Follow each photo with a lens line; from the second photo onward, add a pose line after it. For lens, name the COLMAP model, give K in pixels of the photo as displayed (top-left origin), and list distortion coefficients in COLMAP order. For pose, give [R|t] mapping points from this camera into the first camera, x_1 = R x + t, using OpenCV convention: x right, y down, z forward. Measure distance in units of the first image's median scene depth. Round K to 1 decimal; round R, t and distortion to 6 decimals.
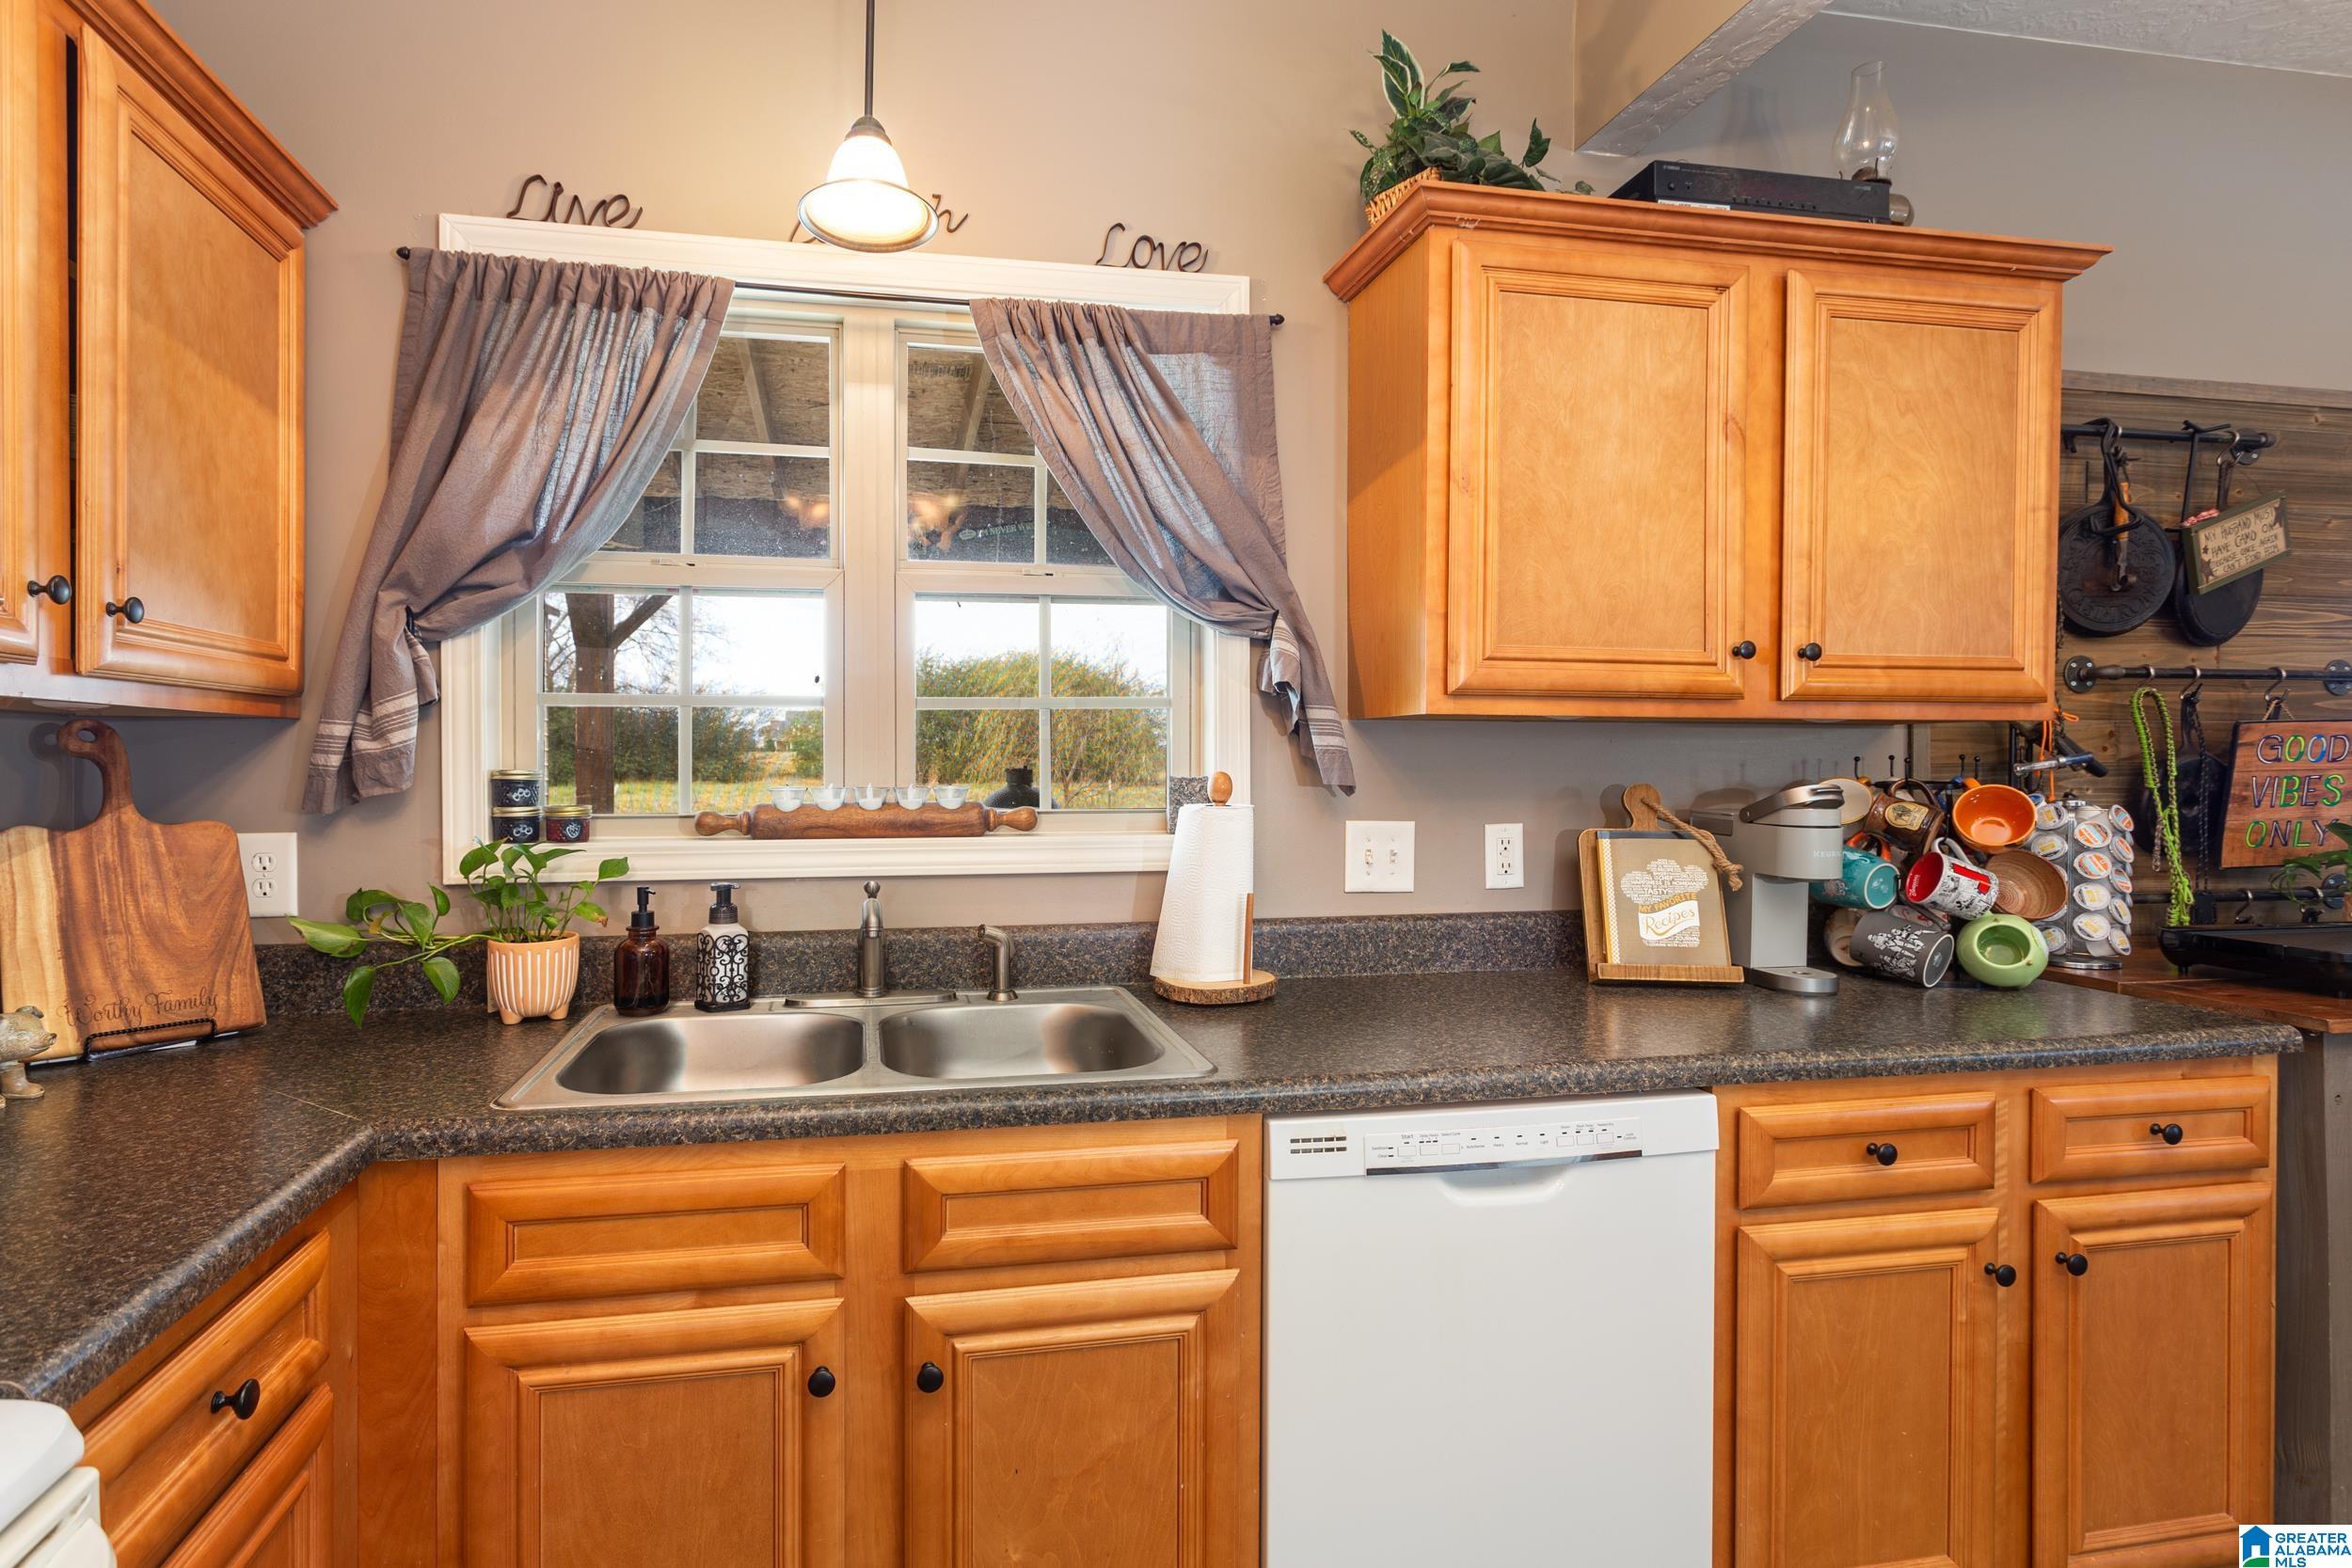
lens RADIAL K [[1177.9, 0, 1171.9], [0, 1177.9, 778.0], [0, 0, 1]] dist [0.003449, 0.001561]
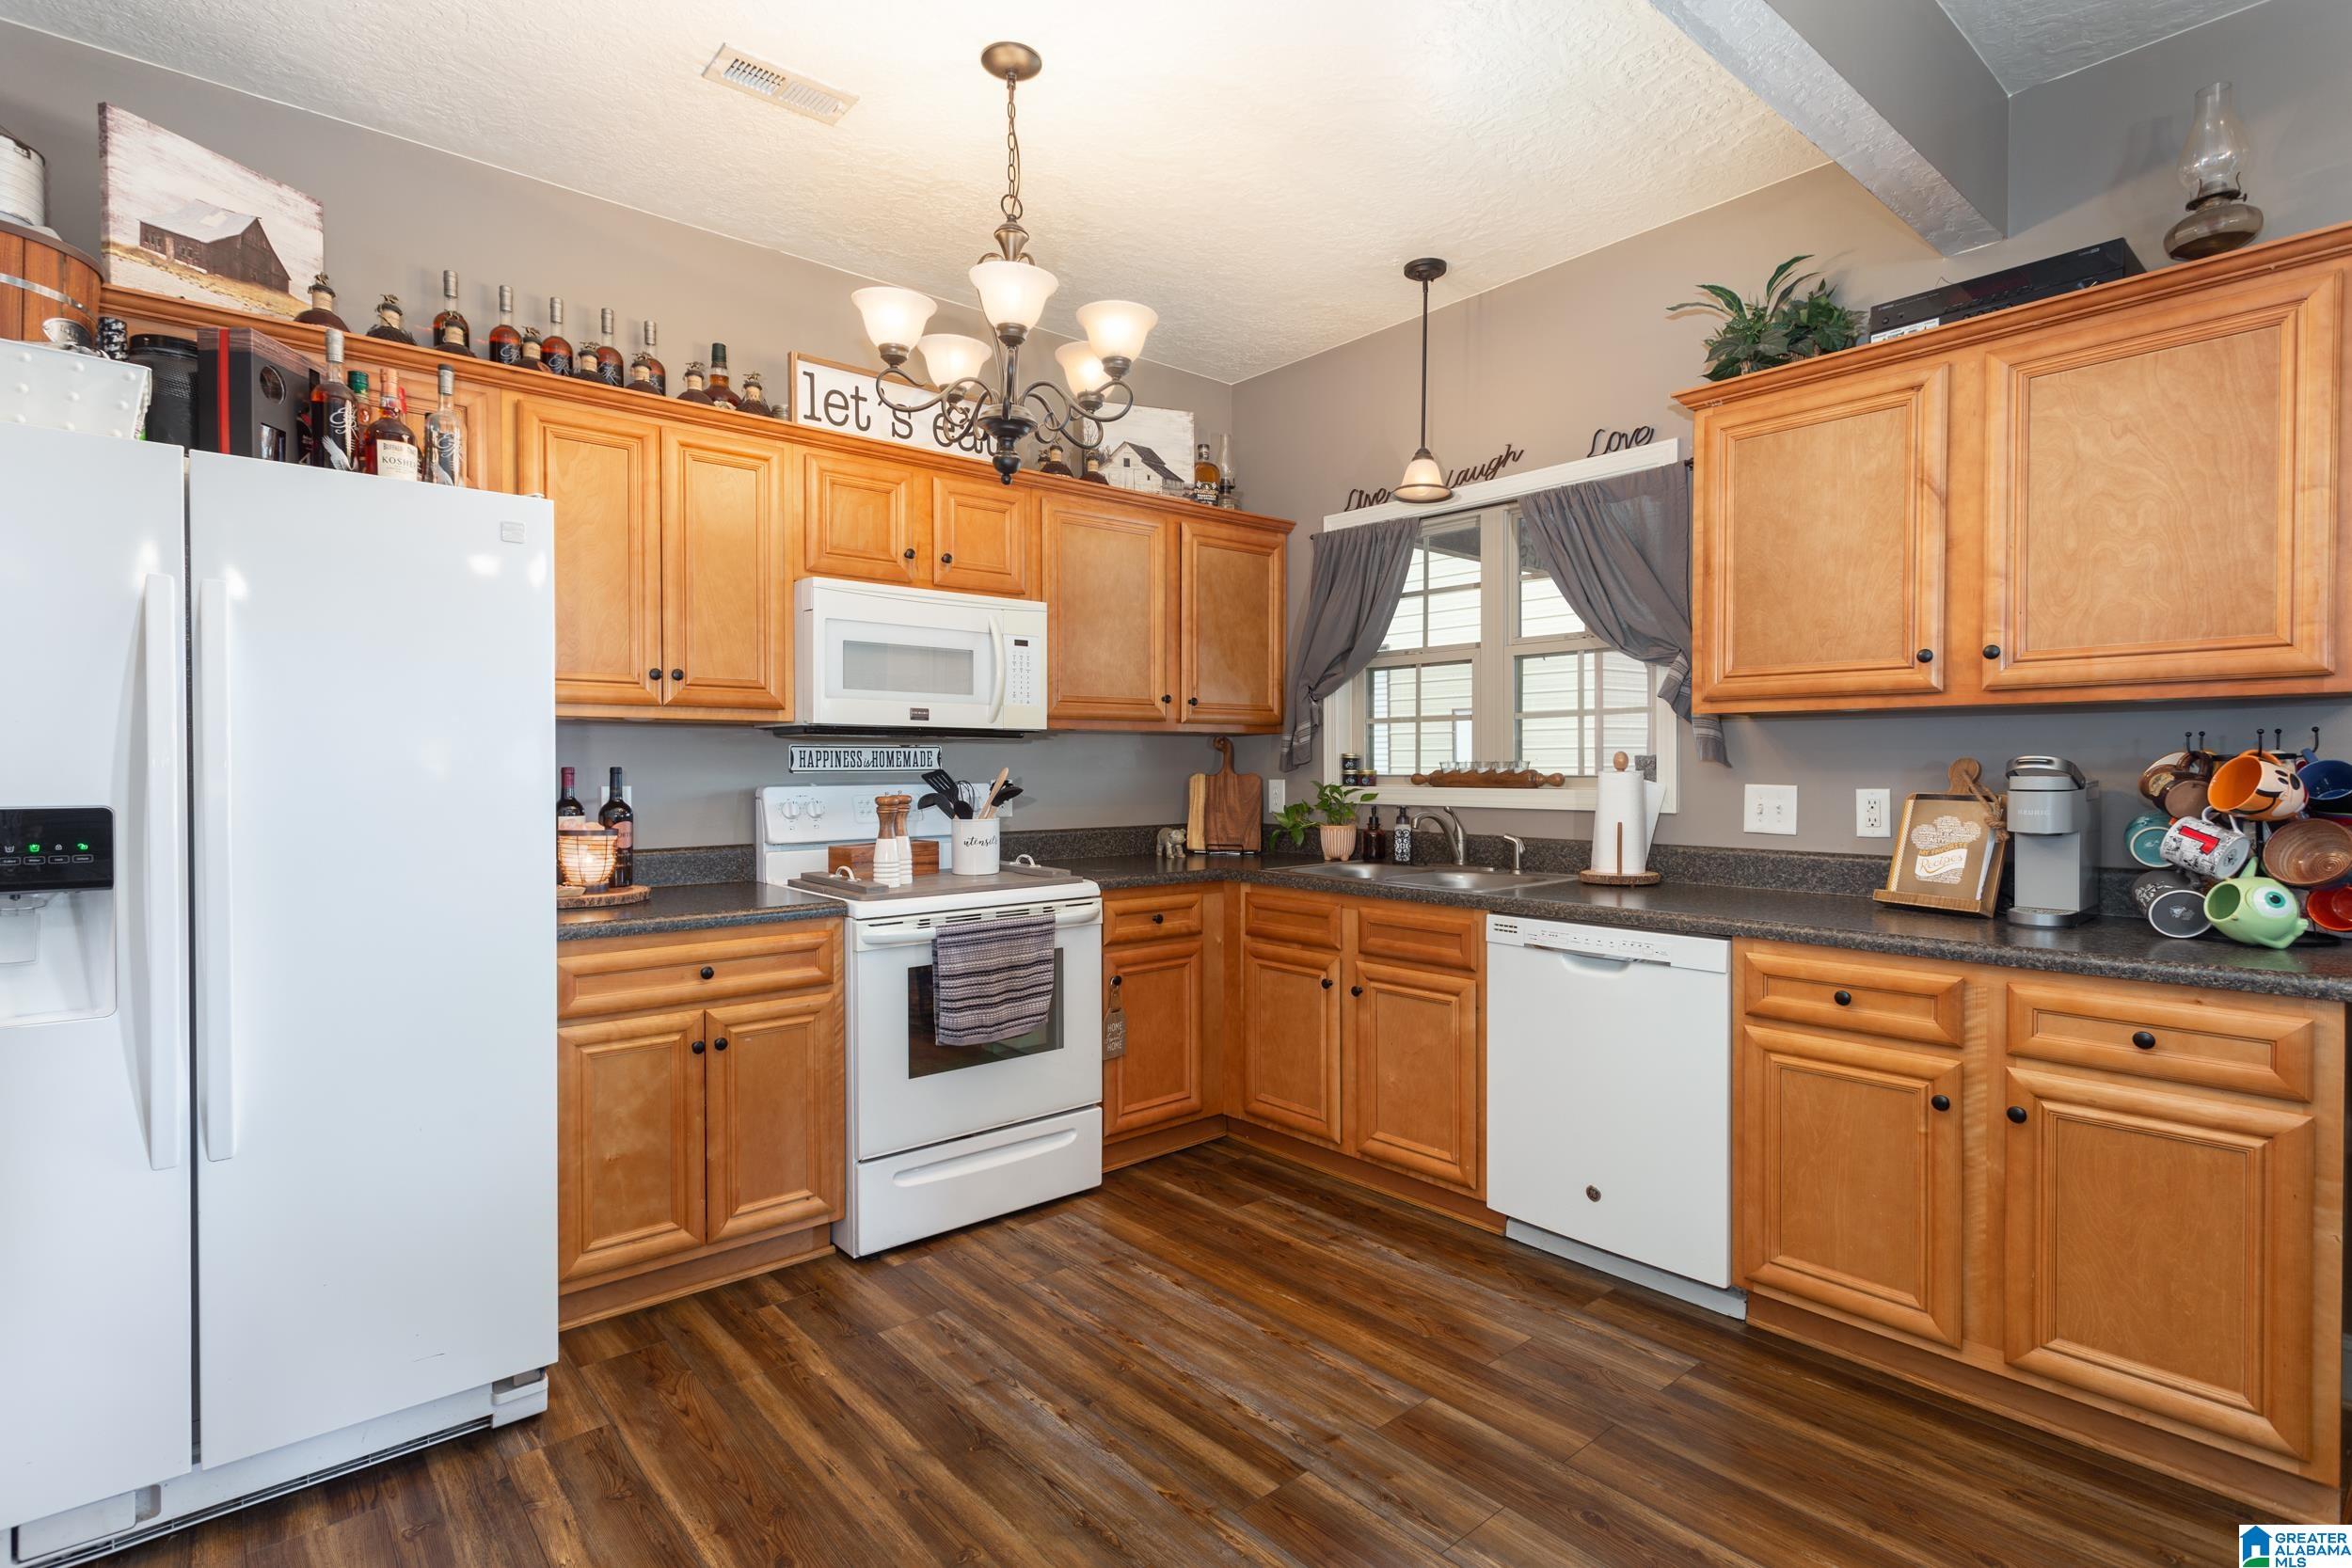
lens RADIAL K [[1177.9, 0, 1180.0], [0, 1177.9, 780.2], [0, 0, 1]] dist [0.003449, 0.001561]
pose [[0.496872, 0.010426, -0.867761, 1.212069], [-0.004952, 0.999946, 0.009178, 0.024331], [0.867809, -0.000263, 0.496897, -0.394898]]
